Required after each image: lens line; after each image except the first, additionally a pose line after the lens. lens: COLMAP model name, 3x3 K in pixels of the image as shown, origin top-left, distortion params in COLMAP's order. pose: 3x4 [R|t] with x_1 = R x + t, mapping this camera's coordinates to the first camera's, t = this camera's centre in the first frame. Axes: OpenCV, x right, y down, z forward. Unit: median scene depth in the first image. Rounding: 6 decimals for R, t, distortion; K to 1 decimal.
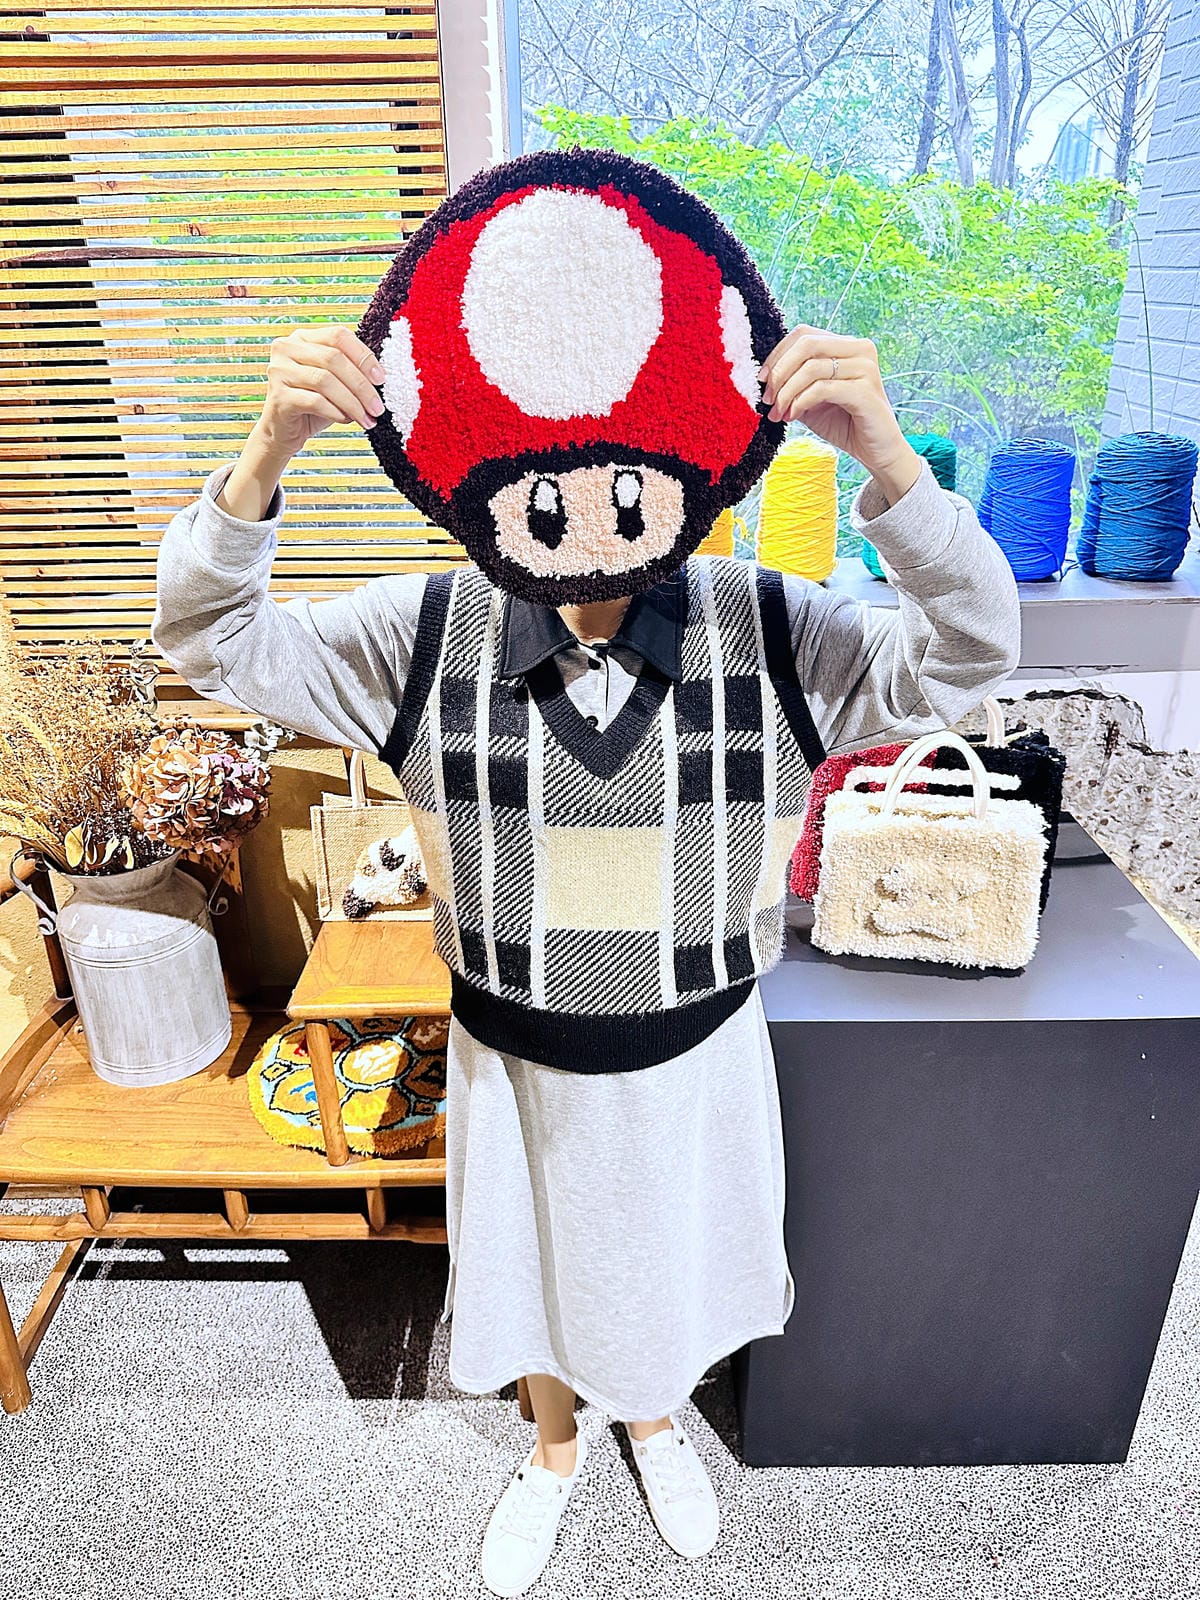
lens RADIAL K [[1090.0, 0, 609.0], [0, 1090.0, 799.8], [0, 0, 1]] dist [-0.020580, -0.001090]
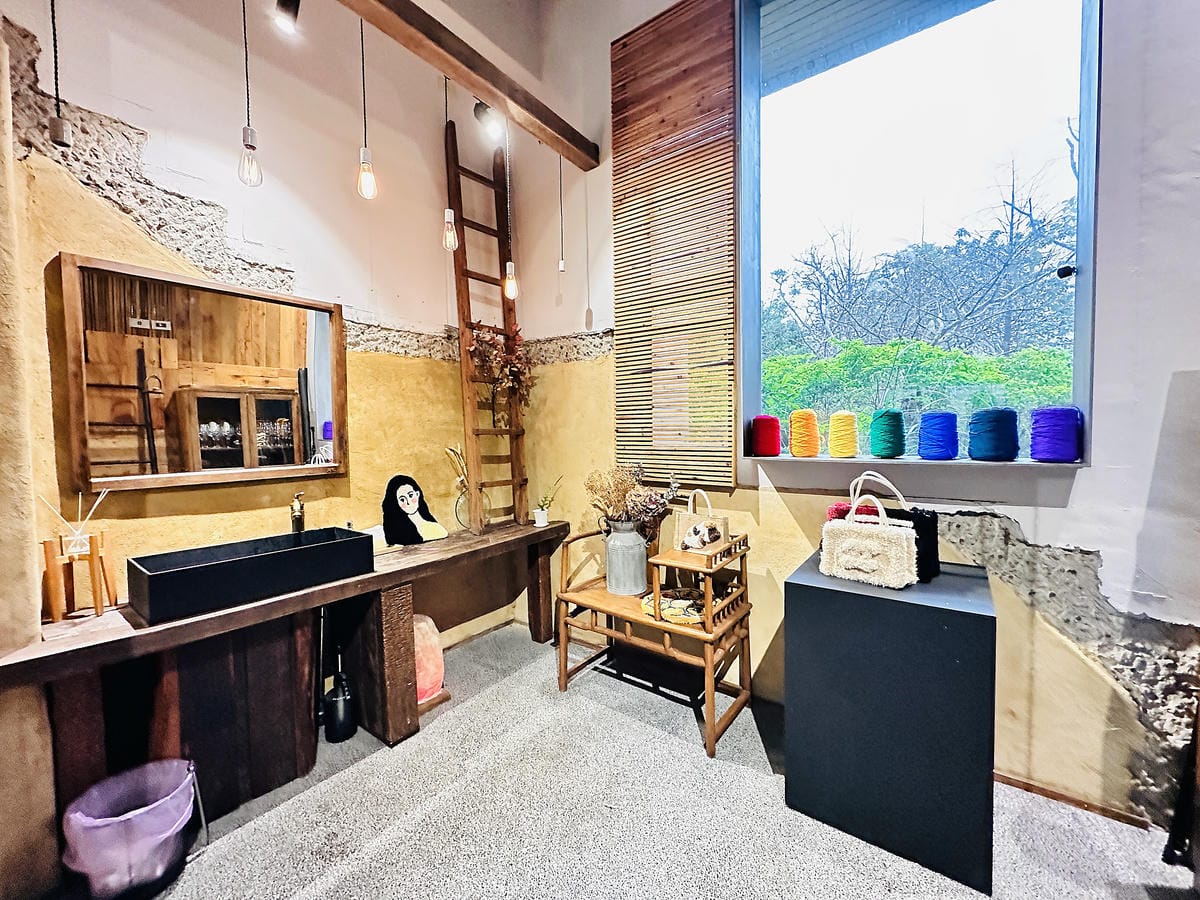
lens RADIAL K [[481.3, 0, 595.7], [0, 481.3, 448.7], [0, 0, 1]] dist [0.002669, 0.000176]
pose [[0.801267, 0.030645, -0.597521, 0.374855], [-0.249690, 0.924690, -0.287407, 0.281839], [0.543714, 0.379484, 0.748576, -0.295927]]
